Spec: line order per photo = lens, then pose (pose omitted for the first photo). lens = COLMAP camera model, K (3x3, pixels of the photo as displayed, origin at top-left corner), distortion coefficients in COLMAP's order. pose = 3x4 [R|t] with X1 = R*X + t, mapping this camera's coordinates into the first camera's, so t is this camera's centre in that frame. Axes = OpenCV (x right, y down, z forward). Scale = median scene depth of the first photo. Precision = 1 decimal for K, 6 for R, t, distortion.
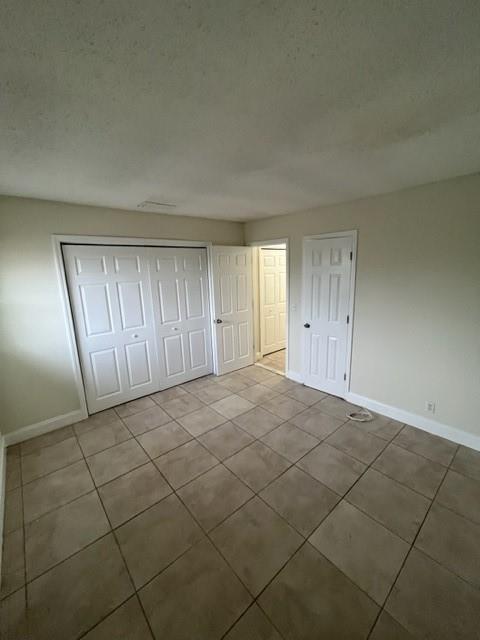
lens RADIAL K [[259.4, 0, 240.3], [0, 259.4, 319.9], [0, 0, 1]] dist [-0.002369, 0.000229]
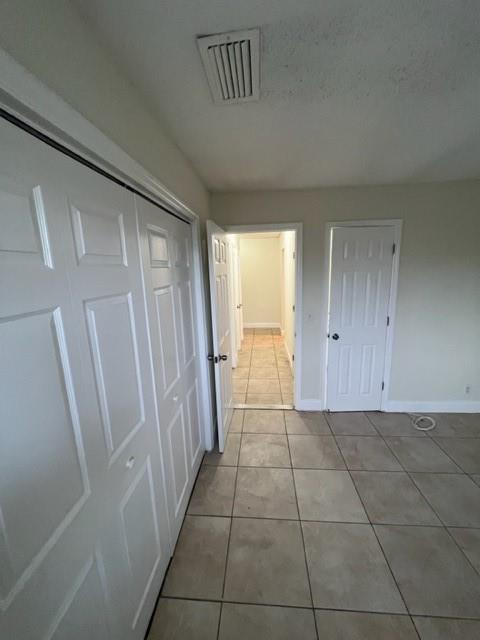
lens RADIAL K [[259.4, 0, 242.2], [0, 259.4, 322.2], [0, 0, 1]] dist [-0.002369, 0.000229]
pose [[0.708591, -0.138995, 0.691795, -0.562389], [0.153392, 0.987304, 0.041252, -0.114924], [-0.688745, 0.076885, 0.720915, 0.730759]]
